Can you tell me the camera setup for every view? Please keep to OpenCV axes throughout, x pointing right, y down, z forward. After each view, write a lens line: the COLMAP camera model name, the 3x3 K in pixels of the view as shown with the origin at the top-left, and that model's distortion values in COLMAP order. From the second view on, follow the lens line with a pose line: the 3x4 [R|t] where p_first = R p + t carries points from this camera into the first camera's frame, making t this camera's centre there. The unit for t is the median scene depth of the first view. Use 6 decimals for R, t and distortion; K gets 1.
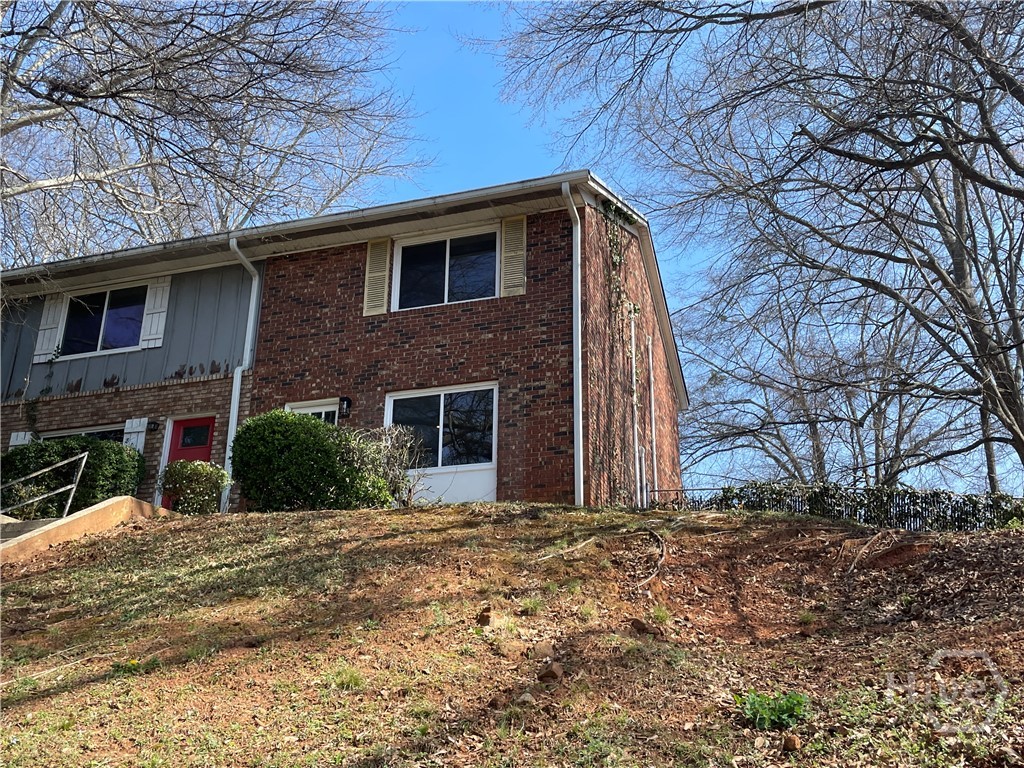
lens RADIAL K [[966.7, 0, 509.7], [0, 966.7, 394.4], [0, 0, 1]] dist [0.057521, 0.000000]
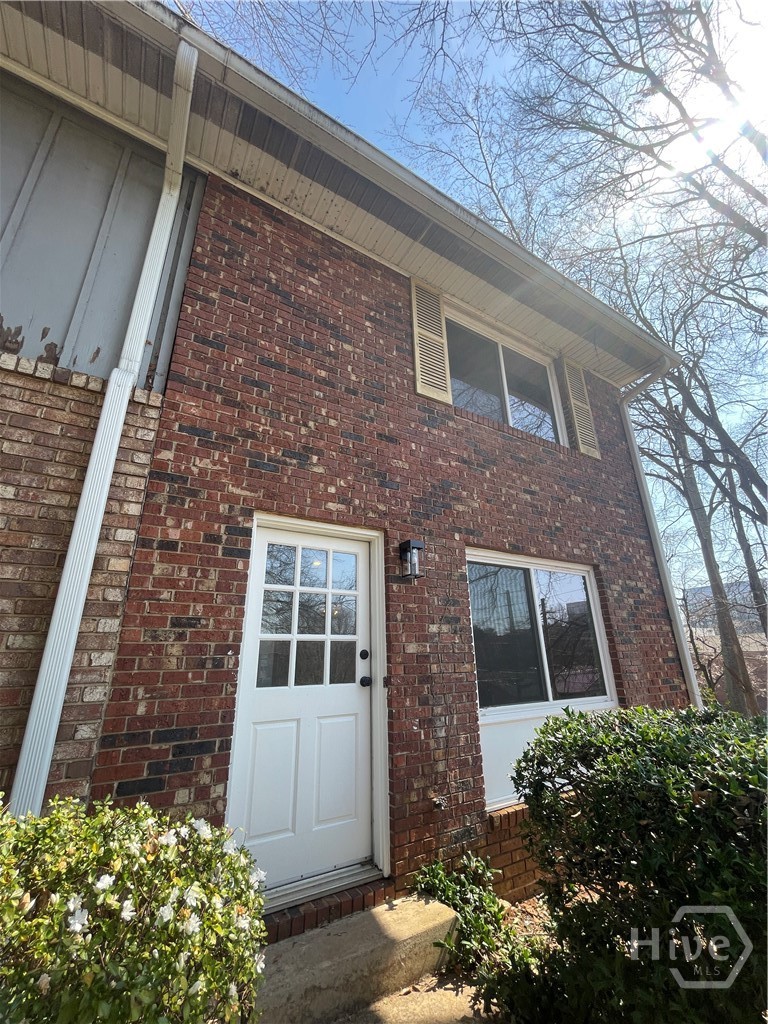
lens RADIAL K [[414.3, 0, 387.8], [0, 414.3, 509.5], [0, 0, 1]] dist [-0.002901, 0.000032]
pose [[0.655963, 0.237559, 0.716434, -0.312542], [-0.250634, 0.963877, -0.090129, 0.009569], [-0.711966, -0.120441, 0.691808, 0.828657]]
